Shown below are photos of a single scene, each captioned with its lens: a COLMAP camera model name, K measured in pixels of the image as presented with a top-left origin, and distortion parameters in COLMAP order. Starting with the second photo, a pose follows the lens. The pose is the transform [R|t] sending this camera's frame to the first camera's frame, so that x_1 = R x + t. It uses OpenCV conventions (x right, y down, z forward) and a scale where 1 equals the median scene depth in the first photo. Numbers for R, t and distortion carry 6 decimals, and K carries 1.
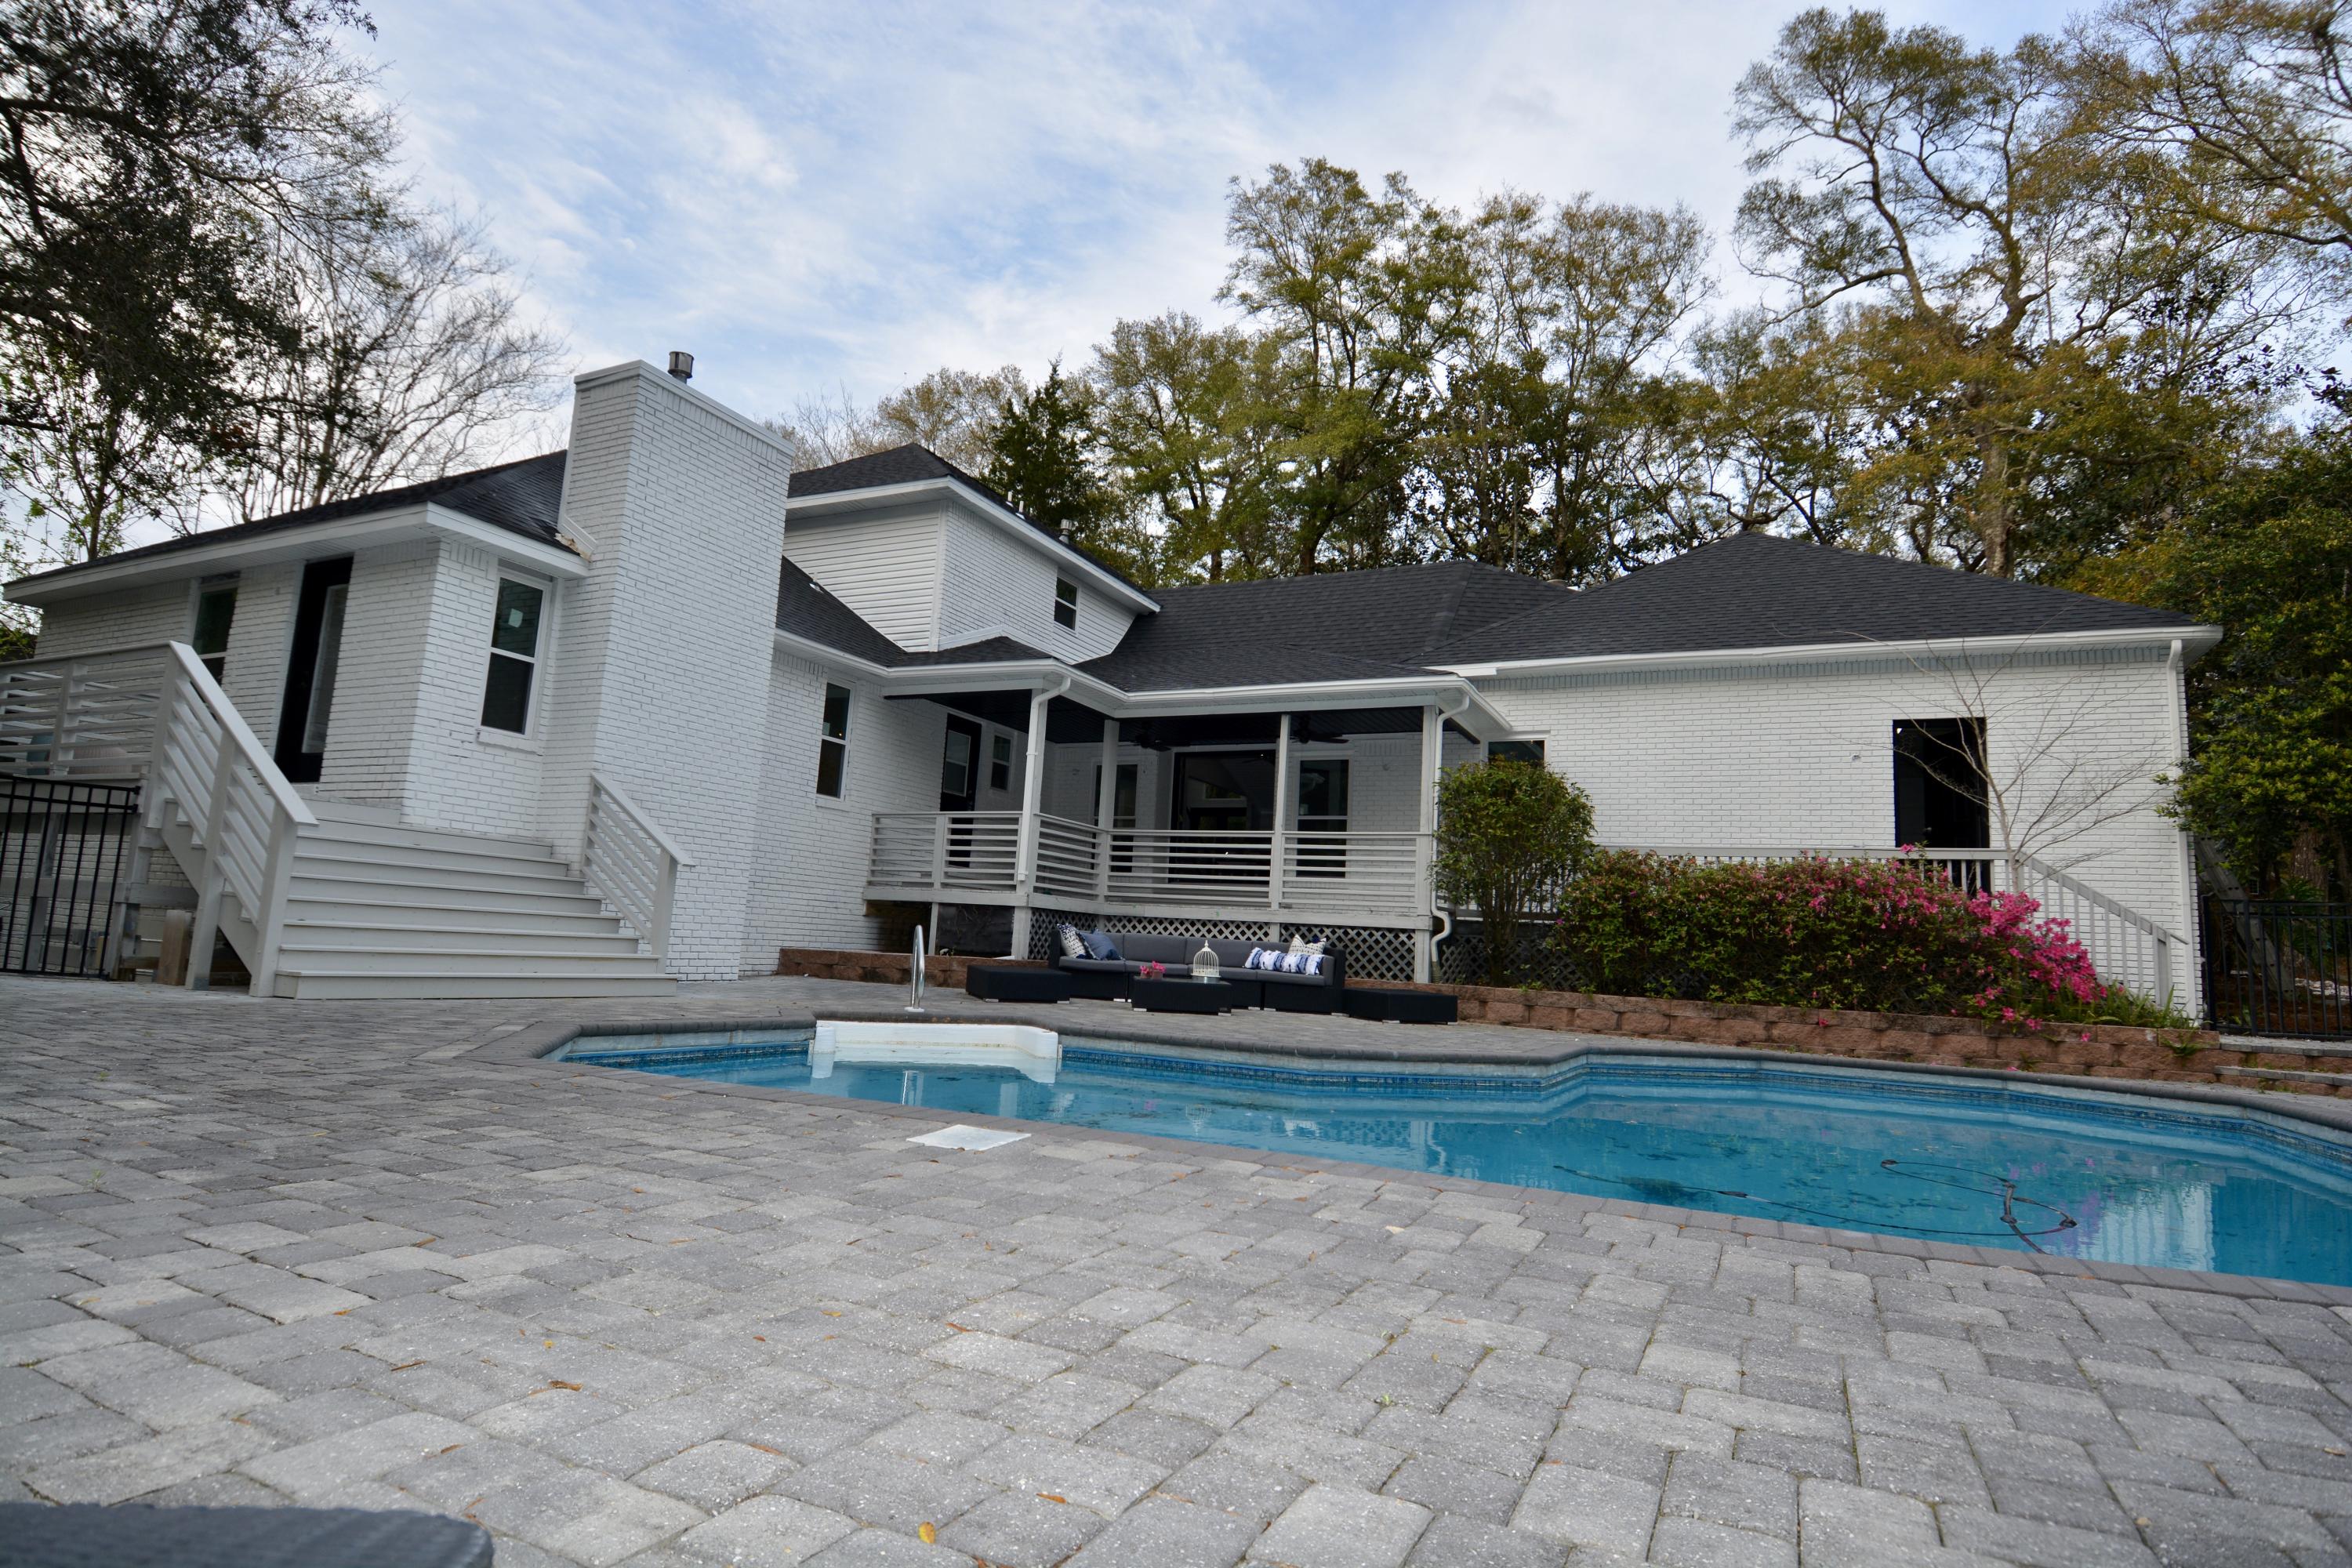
lens RADIAL K [[1211.9, 0, 1168.3], [0, 1211.9, 778.5], [0, 0, 1]] dist [0.059335, -0.065876]
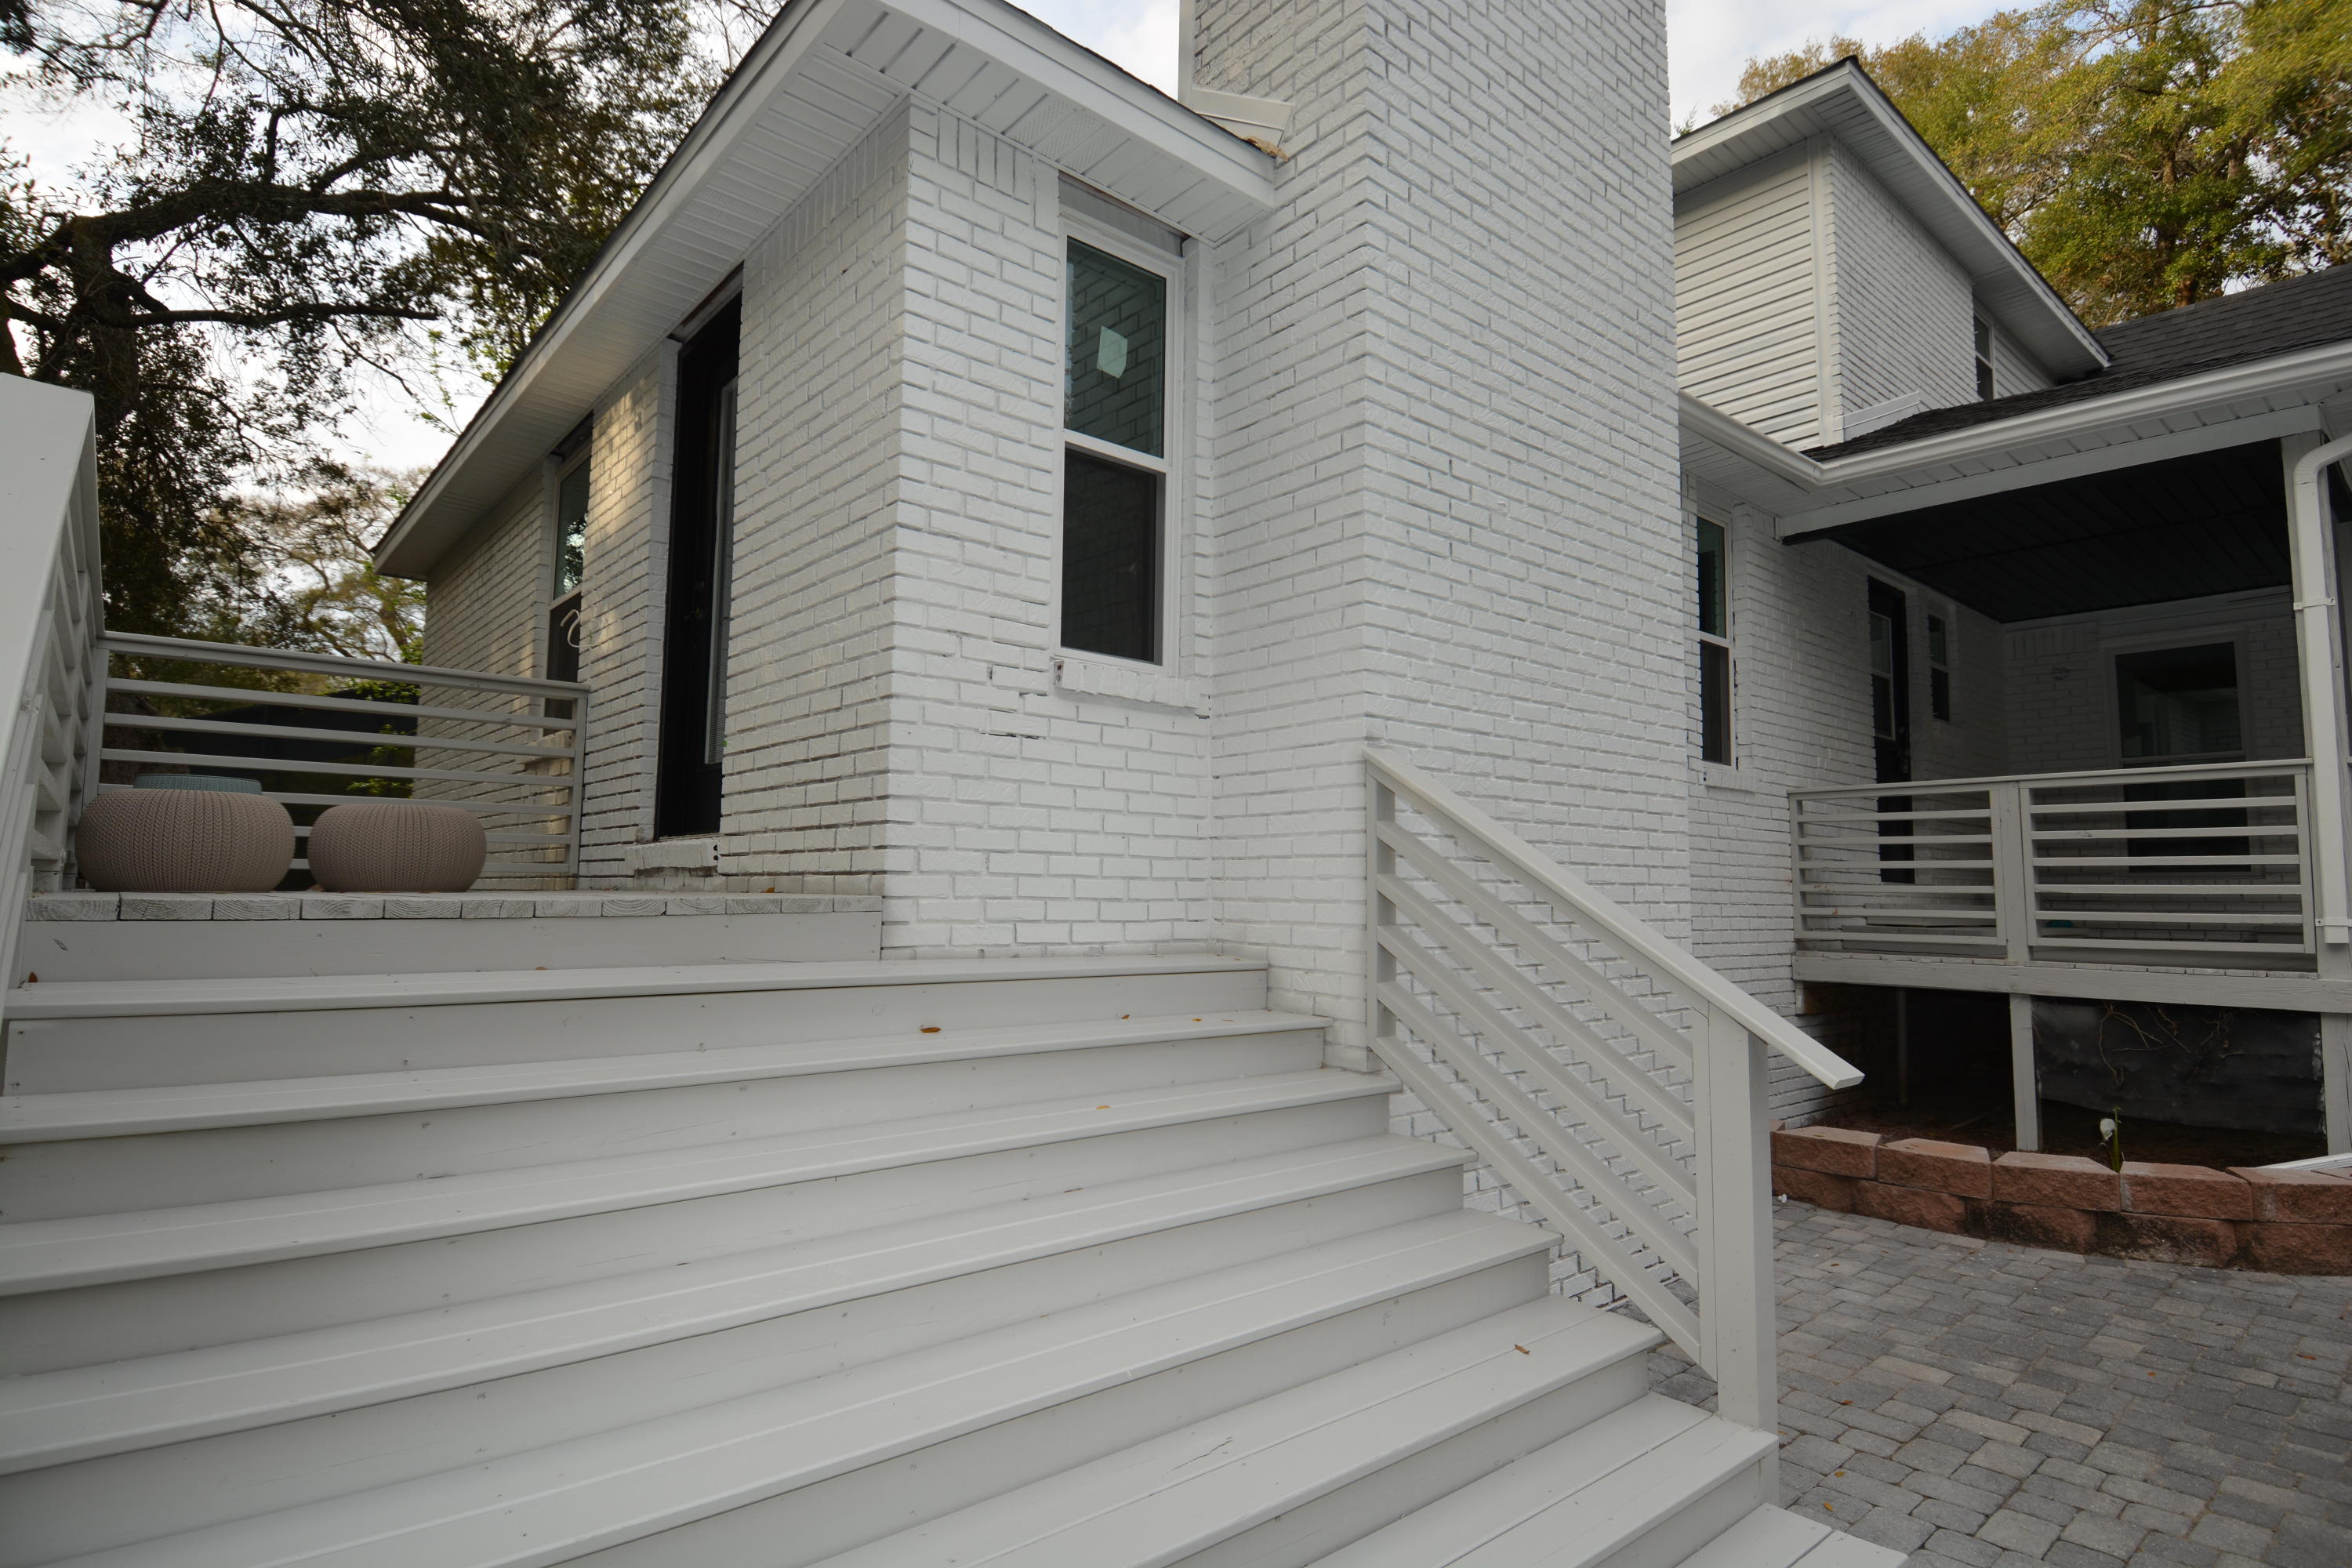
lens RADIAL K [[1211.9, 0, 1168.3], [0, 1211.9, 778.5], [0, 0, 1]] dist [0.059335, -0.065876]
pose [[0.920345, -0.081188, -0.382587, -0.391948], [0.093358, 0.995544, 0.013318, -0.006337], [0.379801, -0.047975, 0.923823, 0.670476]]
